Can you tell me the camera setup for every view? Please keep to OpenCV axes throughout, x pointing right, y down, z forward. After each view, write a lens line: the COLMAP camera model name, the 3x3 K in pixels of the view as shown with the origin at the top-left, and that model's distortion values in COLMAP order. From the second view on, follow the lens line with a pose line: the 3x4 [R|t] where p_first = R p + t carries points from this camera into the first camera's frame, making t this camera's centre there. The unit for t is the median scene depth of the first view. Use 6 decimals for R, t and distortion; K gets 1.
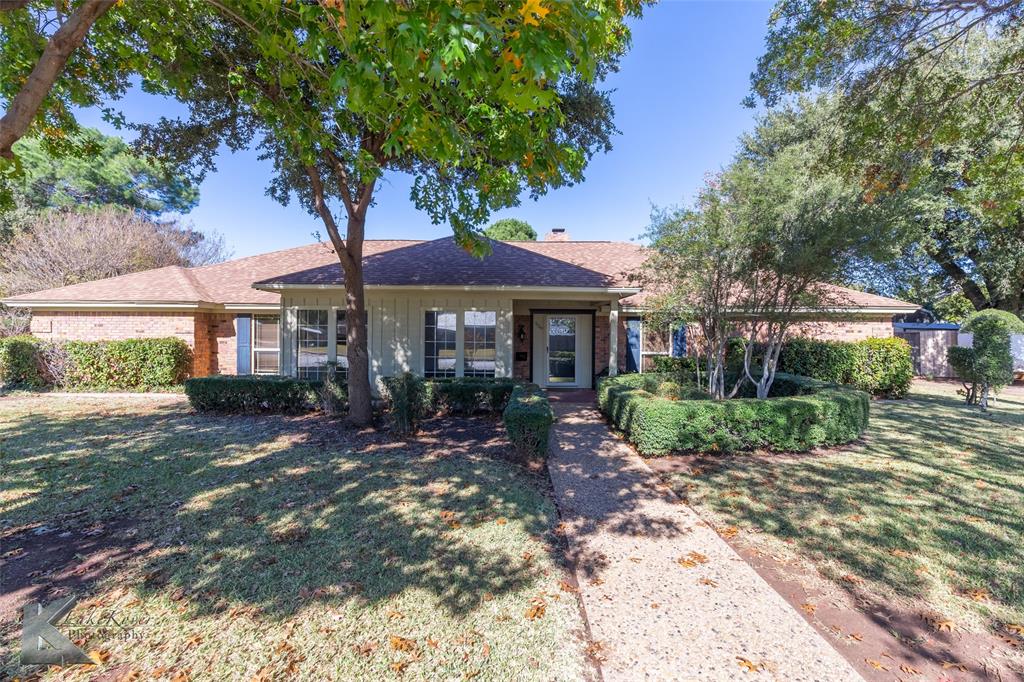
lens RADIAL K [[458.5, 0, 510.2], [0, 458.5, 336.1], [0, 0, 1]] dist [-0.003865, 0.001110]
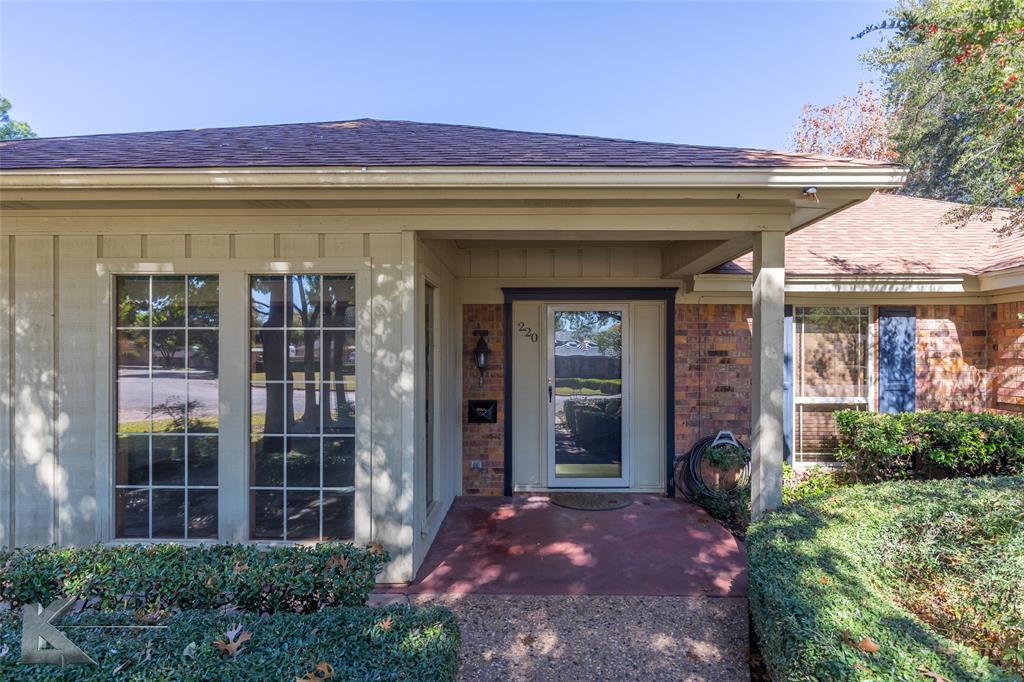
lens RADIAL K [[583.3, 0, 514.0], [0, 583.3, 345.9], [0, 0, 1]] dist [0.003233, 0.000313]
pose [[0.999960, -0.006618, -0.006013, 0.054465], [0.006516, 0.999838, -0.016802, -0.002341], [0.006124, 0.016762, 0.999841, 0.512770]]
